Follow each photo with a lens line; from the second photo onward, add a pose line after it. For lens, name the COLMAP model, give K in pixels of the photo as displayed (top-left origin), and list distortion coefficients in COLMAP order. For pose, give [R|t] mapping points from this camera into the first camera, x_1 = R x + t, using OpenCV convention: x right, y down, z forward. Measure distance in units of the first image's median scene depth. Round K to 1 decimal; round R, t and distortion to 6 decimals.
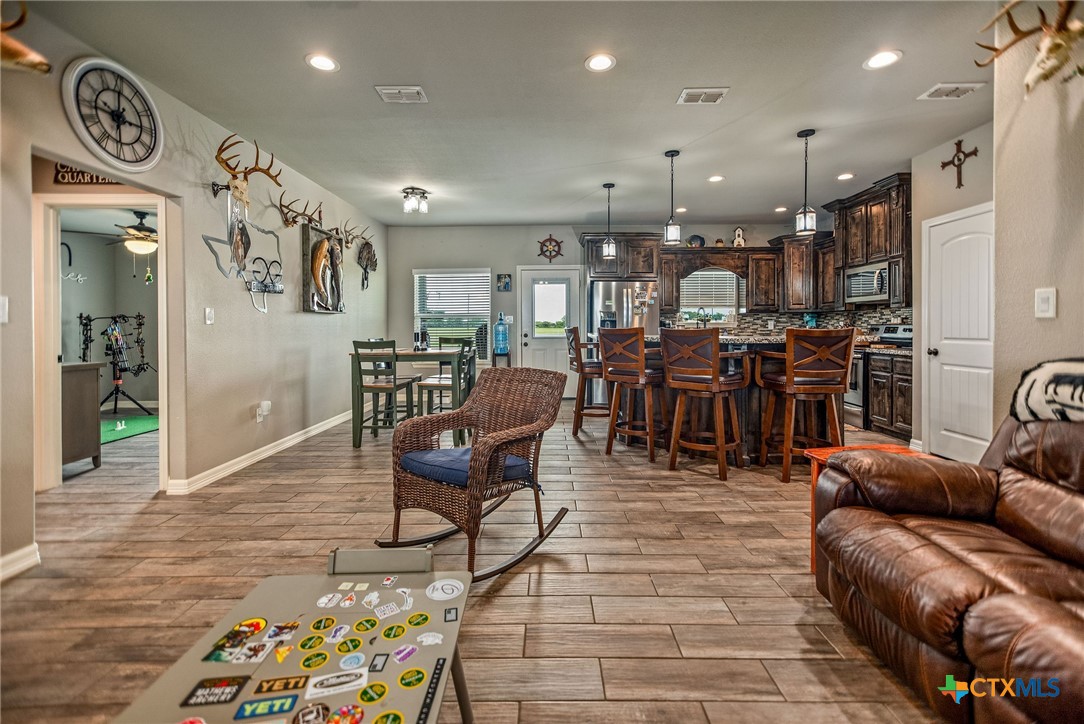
lens RADIAL K [[463.7, 0, 542.3], [0, 463.7, 326.0], [0, 0, 1]] dist [0.003886, 0.000598]
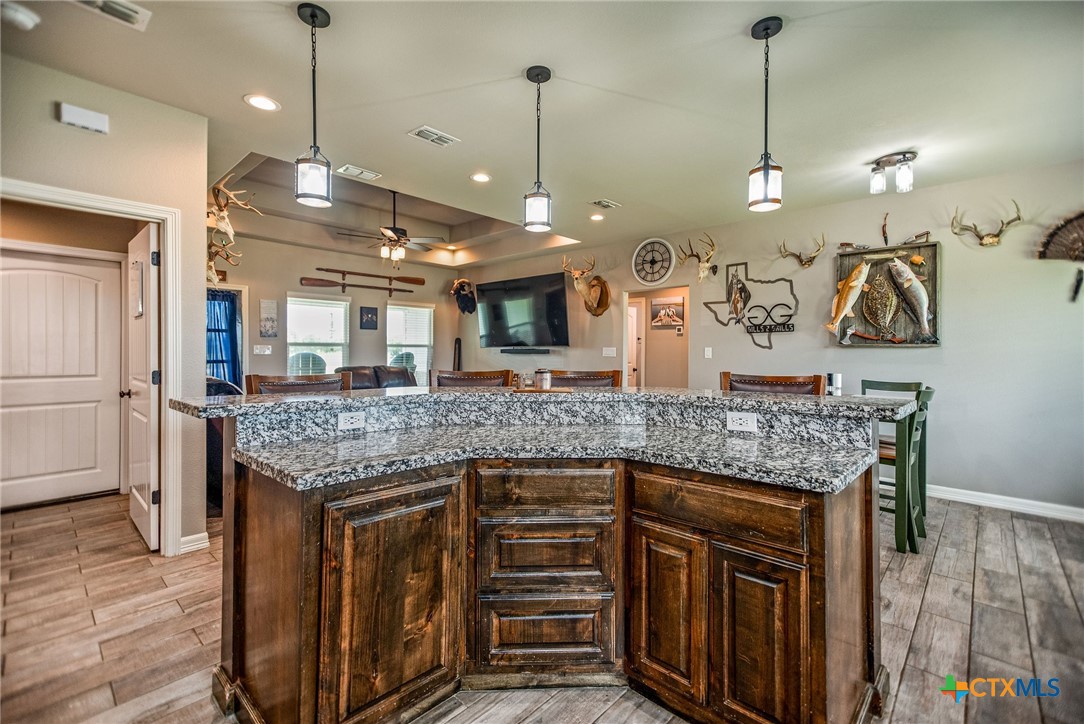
lens RADIAL K [[489.8, 0, 547.7], [0, 489.8, 351.6], [0, 0, 1]] dist [0.000644, 0.000805]
pose [[-0.669064, 0.003028, -0.743198, 1.236296], [-0.002532, 0.999977, 0.006353, -0.050146], [0.743200, 0.006133, -0.669041, 2.412050]]
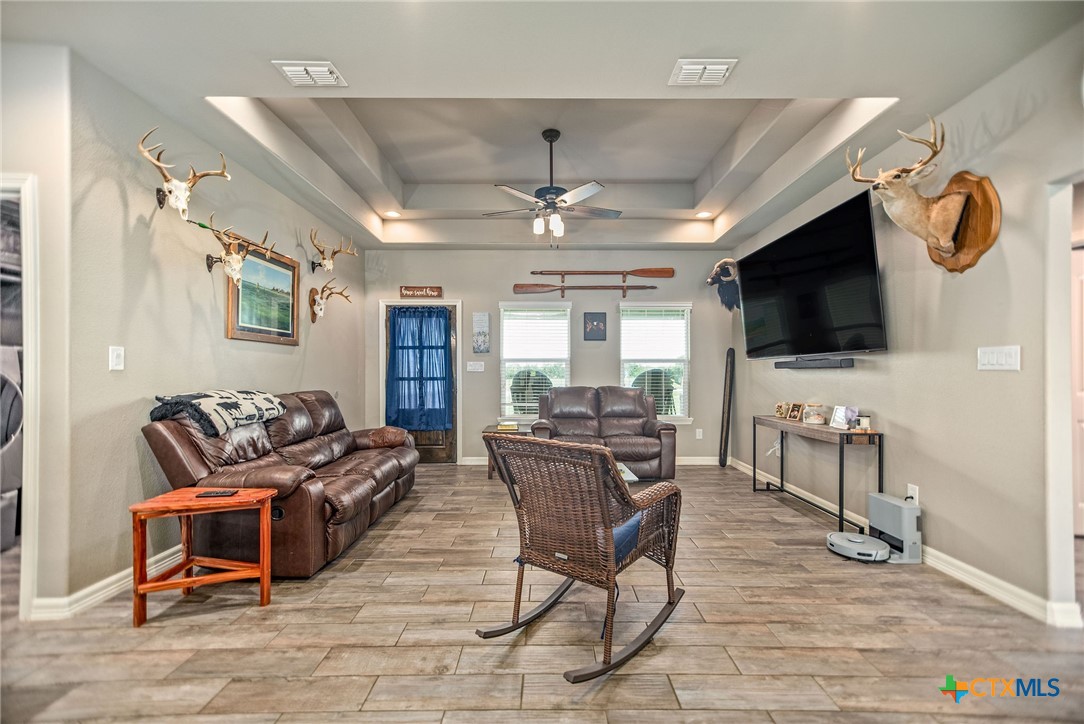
lens RADIAL K [[463.7, 0, 543.3], [0, 463.7, 369.9], [0, 0, 1]] dist [0.003886, 0.000598]
pose [[-0.999908, 0.004414, -0.012791, -0.043417], [0.004517, 0.999957, -0.008070, -0.002534], [0.012755, -0.008127, -0.999886, 1.815959]]
